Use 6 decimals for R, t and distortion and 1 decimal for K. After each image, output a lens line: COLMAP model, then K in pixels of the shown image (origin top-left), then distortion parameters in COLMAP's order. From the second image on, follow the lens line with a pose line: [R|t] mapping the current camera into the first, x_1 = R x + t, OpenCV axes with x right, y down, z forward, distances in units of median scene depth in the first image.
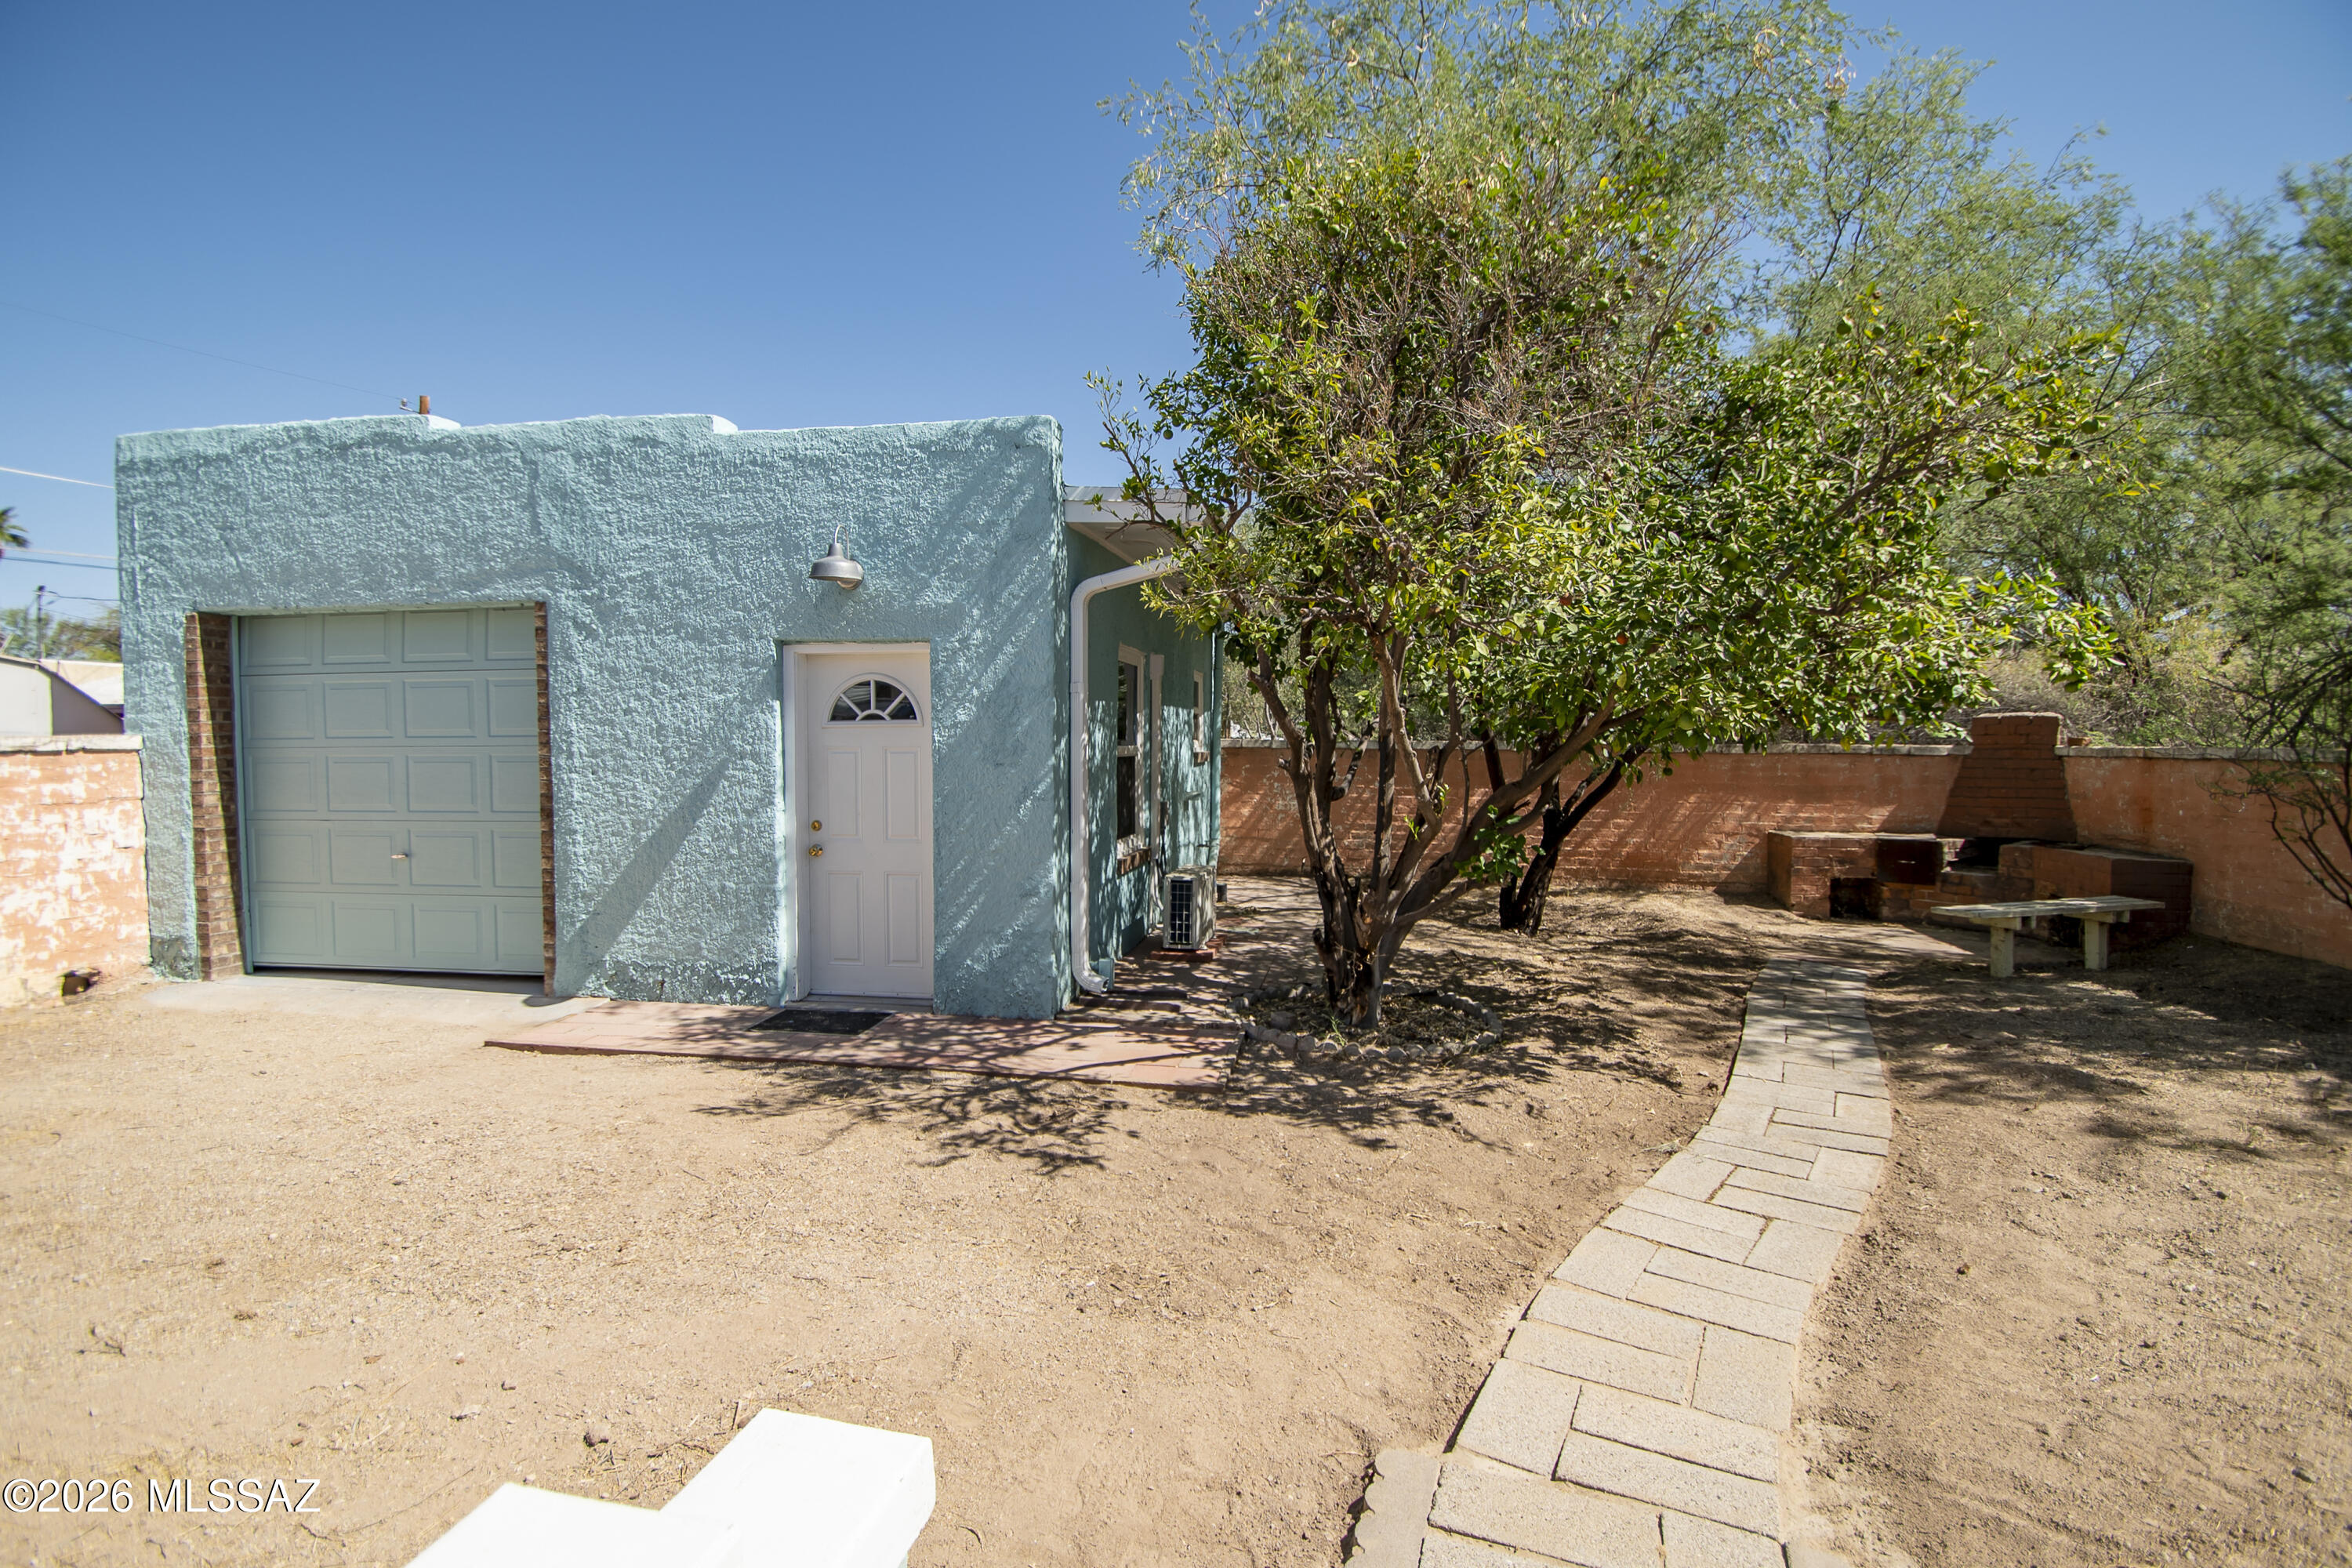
lens RADIAL K [[1058.4, 0, 1174.6], [0, 1058.4, 783.6], [0, 0, 1]] dist [0.000067, -0.000041]
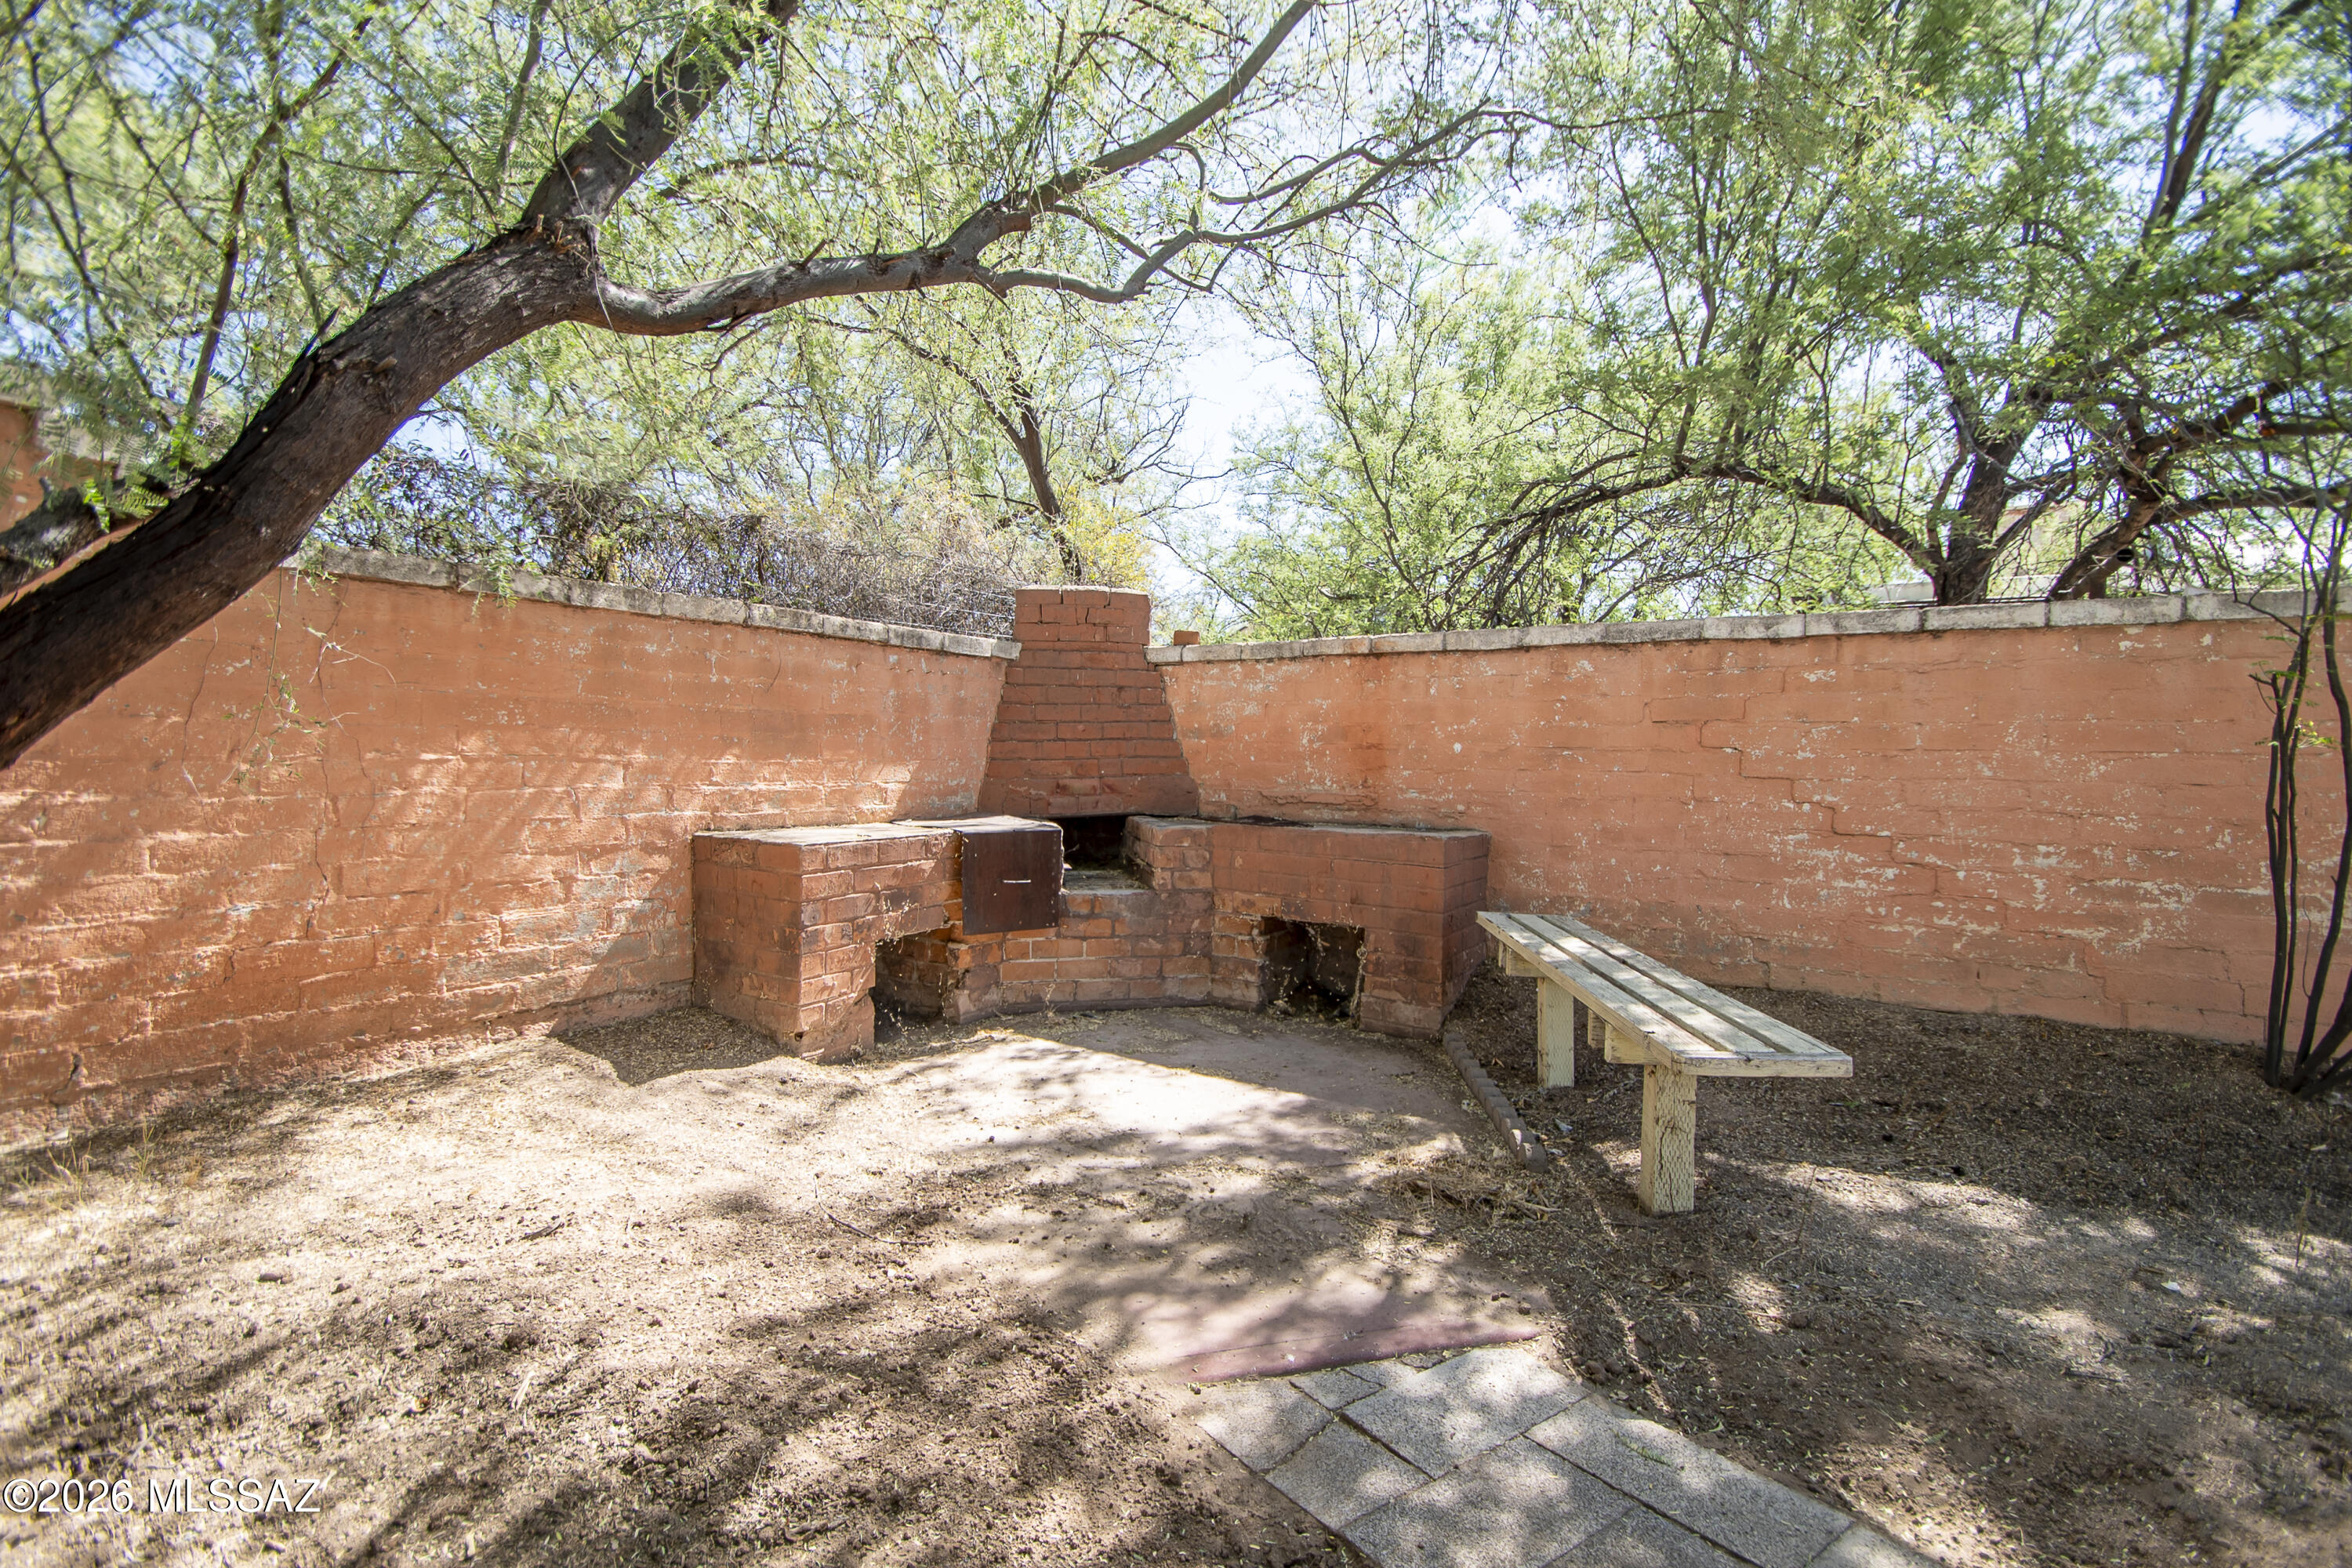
lens RADIAL K [[1058.4, 0, 1173.8], [0, 1058.4, 772.1], [0, 0, 1]] dist [0.000067, -0.000041]
pose [[0.352043, -0.013991, 0.935879, 0.287409], [0.024842, 0.999676, 0.005600, 0.026421], [-0.935654, 0.021278, 0.352276, 0.733564]]
